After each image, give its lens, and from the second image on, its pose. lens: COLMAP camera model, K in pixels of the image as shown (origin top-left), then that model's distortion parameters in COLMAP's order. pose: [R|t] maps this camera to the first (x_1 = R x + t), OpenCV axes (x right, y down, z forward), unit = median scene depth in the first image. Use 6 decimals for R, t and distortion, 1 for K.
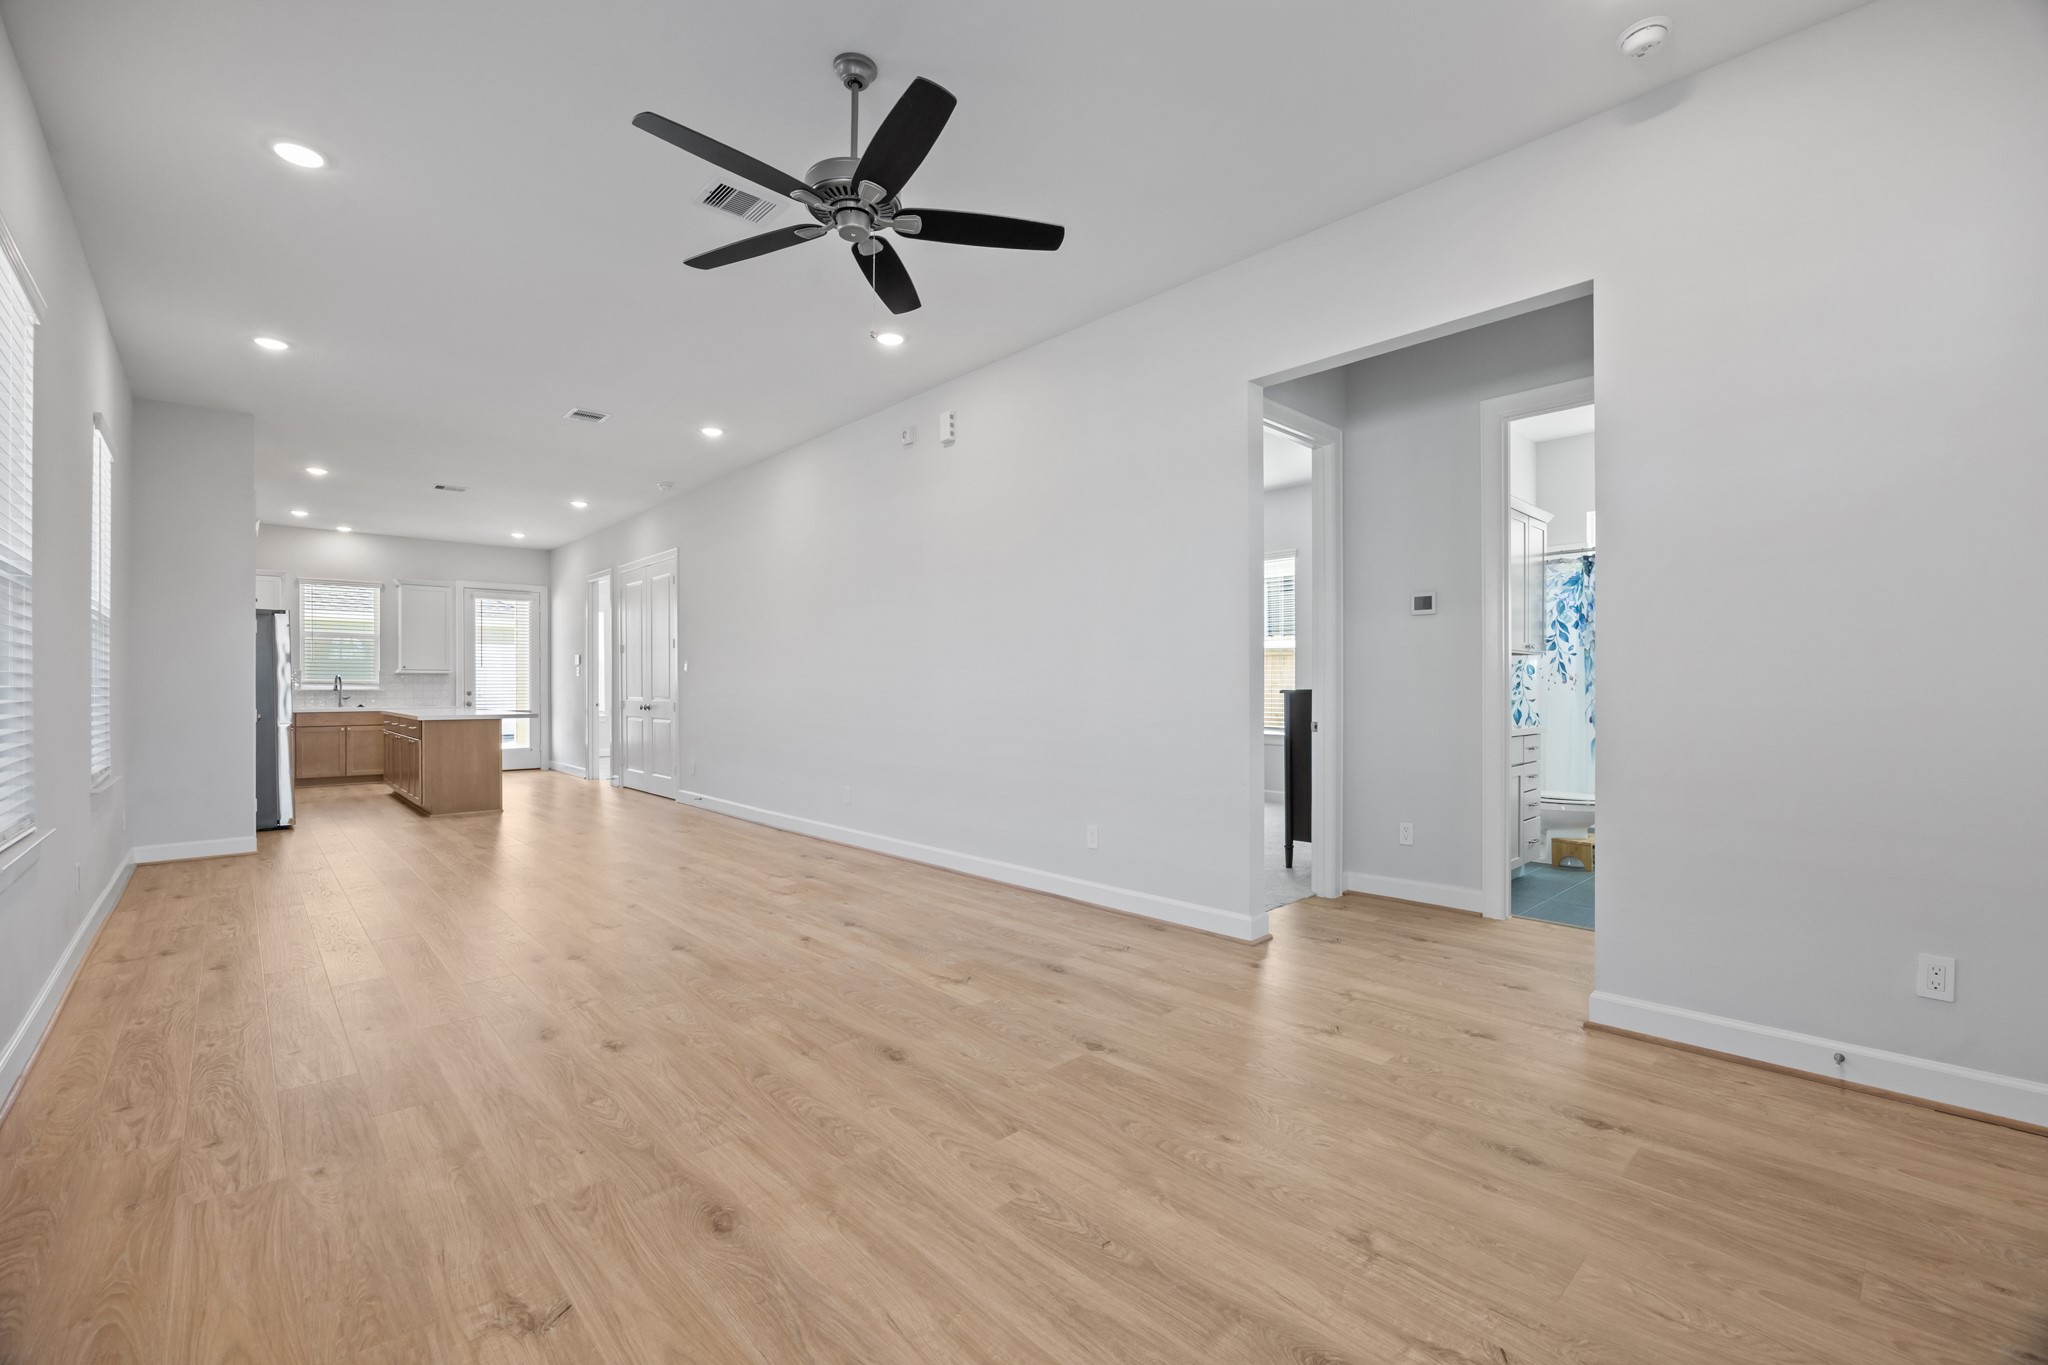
lens RADIAL K [[872.3, 0, 1052.9], [0, 872.3, 684.5], [0, 0, 1]] dist [-0.017788, 0.001974]
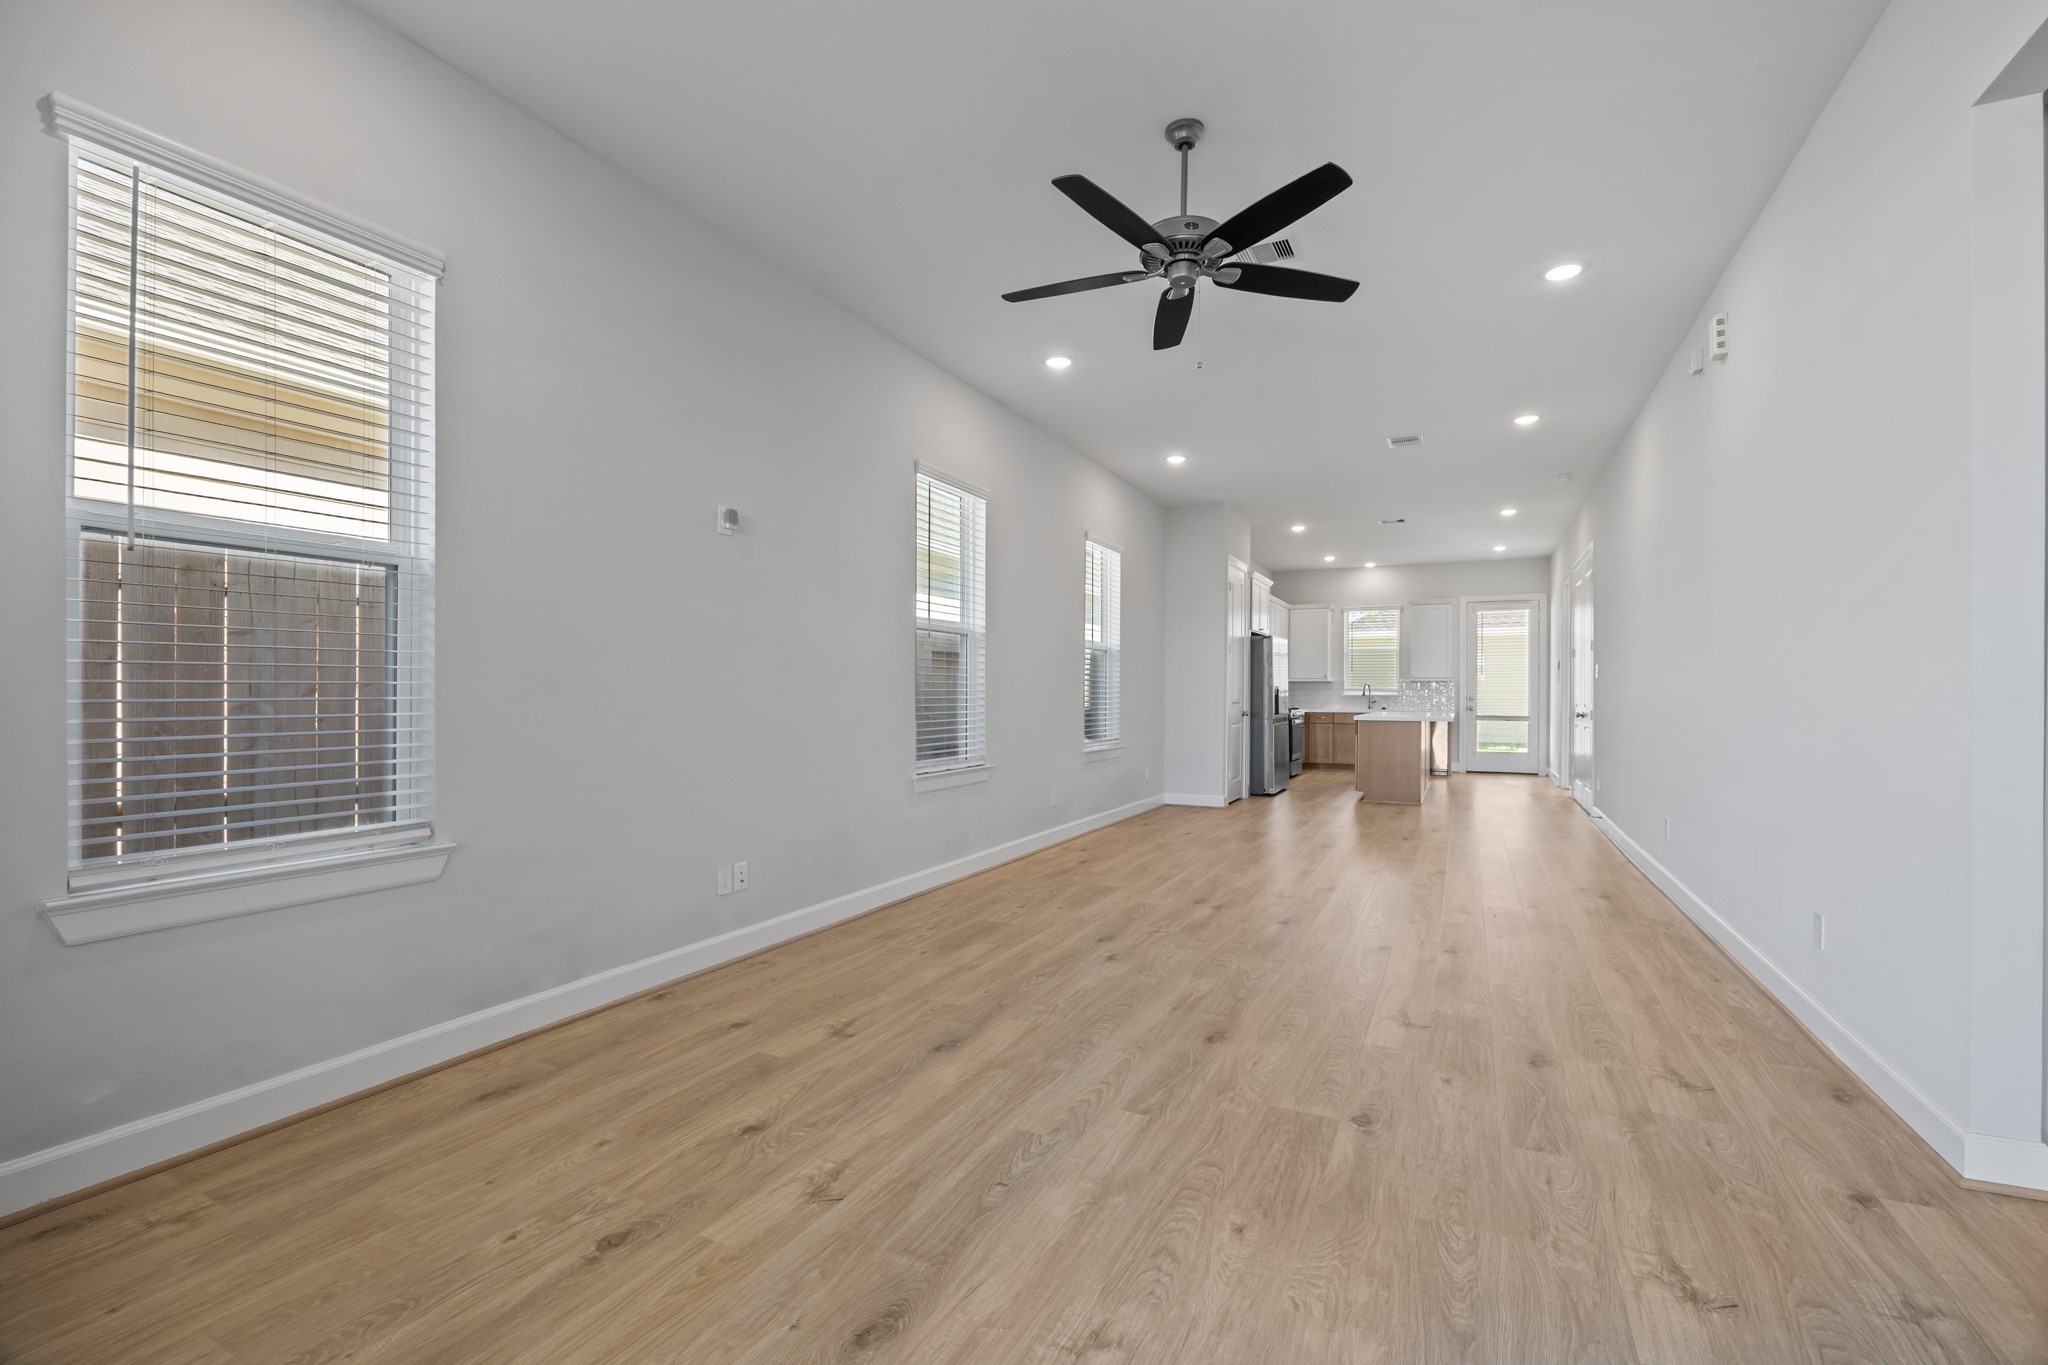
lens RADIAL K [[872.3, 0, 1020.3], [0, 872.3, 692.9], [0, 0, 1]] dist [-0.017788, 0.001974]
pose [[0.343924, 0.002860, -0.938993, 0.735612], [-0.001952, 0.999995, 0.002331, 0.005007], [0.938996, 0.001031, 0.343928, 0.417112]]
